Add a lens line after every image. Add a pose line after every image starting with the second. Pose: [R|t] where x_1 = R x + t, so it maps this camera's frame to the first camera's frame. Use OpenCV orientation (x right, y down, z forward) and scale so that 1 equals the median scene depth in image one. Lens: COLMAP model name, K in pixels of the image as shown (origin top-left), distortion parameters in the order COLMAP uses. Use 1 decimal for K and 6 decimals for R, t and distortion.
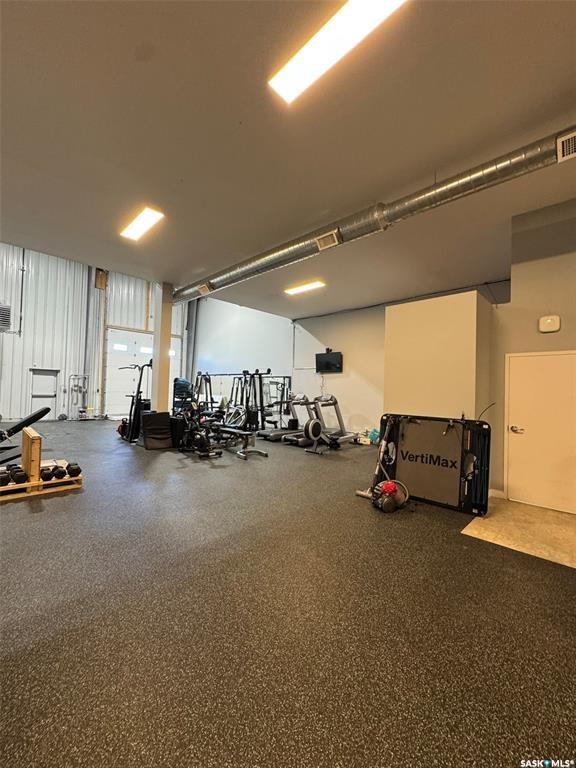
lens RADIAL K [[307.7, 0, 290.5], [0, 307.7, 384.5], [0, 0, 1]] dist [-0.001557, 0.000177]
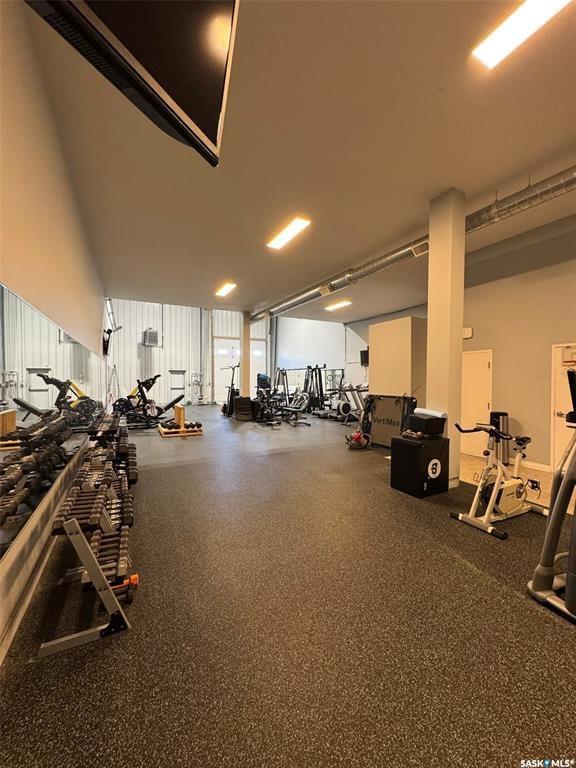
lens RADIAL K [[307.7, 0, 289.7], [0, 307.7, 383.8], [0, 0, 1]] dist [-0.001557, 0.000177]
pose [[0.952559, -0.022102, -0.303551, 0.276860], [0.030925, 0.999227, 0.024290, -0.007158], [0.302779, -0.032525, 0.952506, -0.421196]]
